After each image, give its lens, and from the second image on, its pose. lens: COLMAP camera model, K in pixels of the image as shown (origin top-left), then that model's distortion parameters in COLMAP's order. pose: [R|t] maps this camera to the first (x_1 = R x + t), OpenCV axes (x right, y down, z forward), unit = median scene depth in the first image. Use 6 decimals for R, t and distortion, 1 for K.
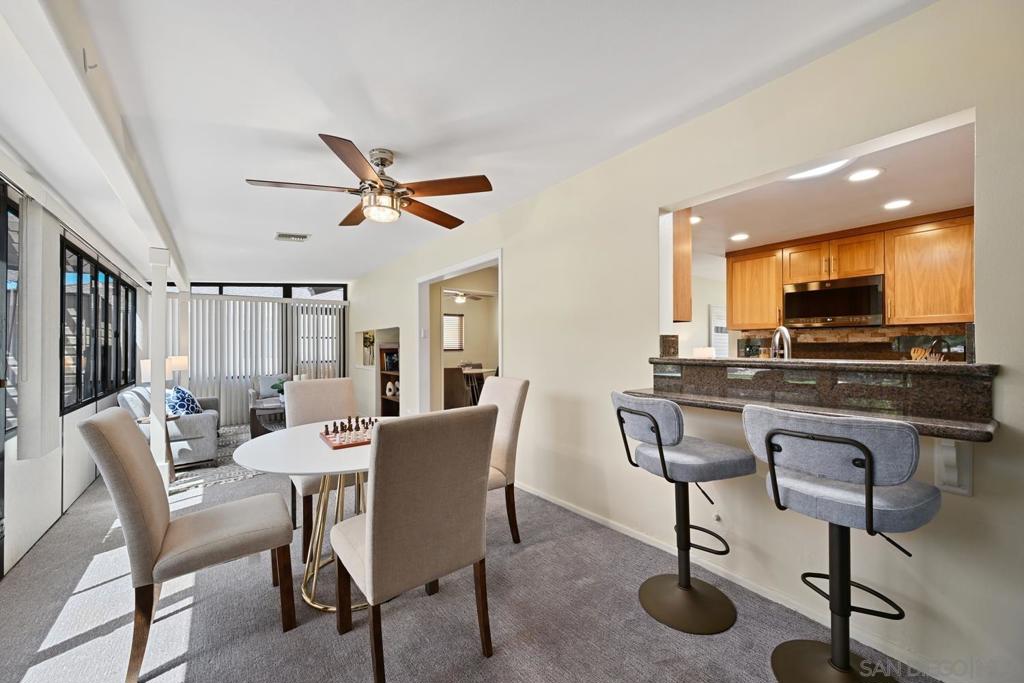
lens RADIAL K [[399.9, 0, 516.2], [0, 399.9, 343.4], [0, 0, 1]] dist [-0.000921, -0.000750]
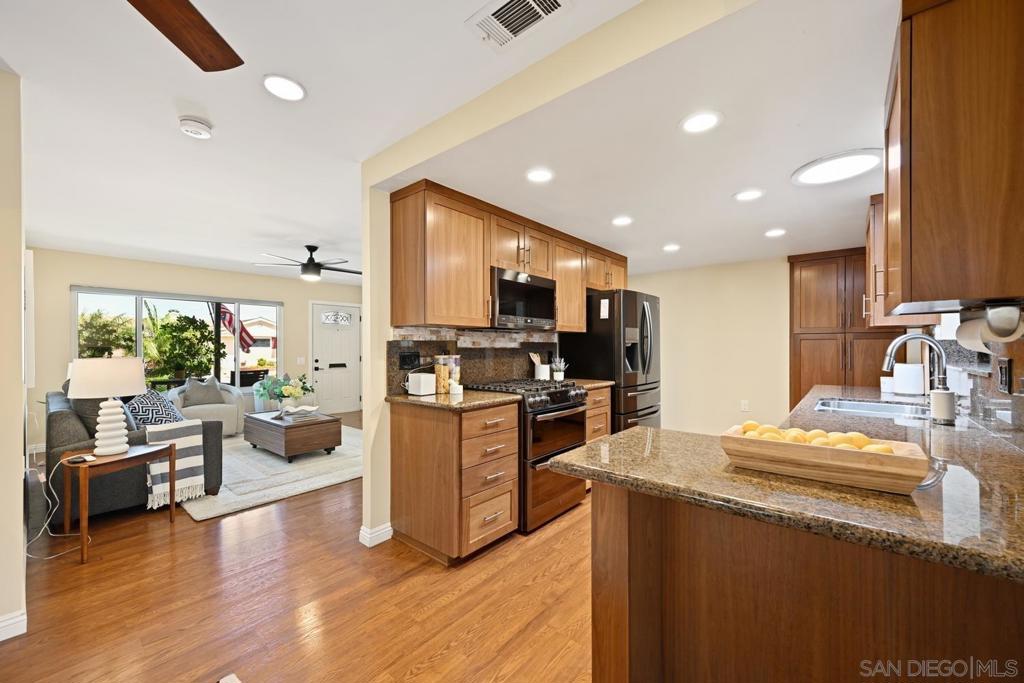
lens RADIAL K [[399.9, 0, 515.5], [0, 399.9, 343.9], [0, 0, 1]] dist [-0.000921, -0.000750]
pose [[-0.230677, 0.009963, 0.972979, -0.016007], [-0.005187, 0.999921, -0.011468, -0.000446], [-0.973017, -0.007693, -0.230607, 0.688132]]
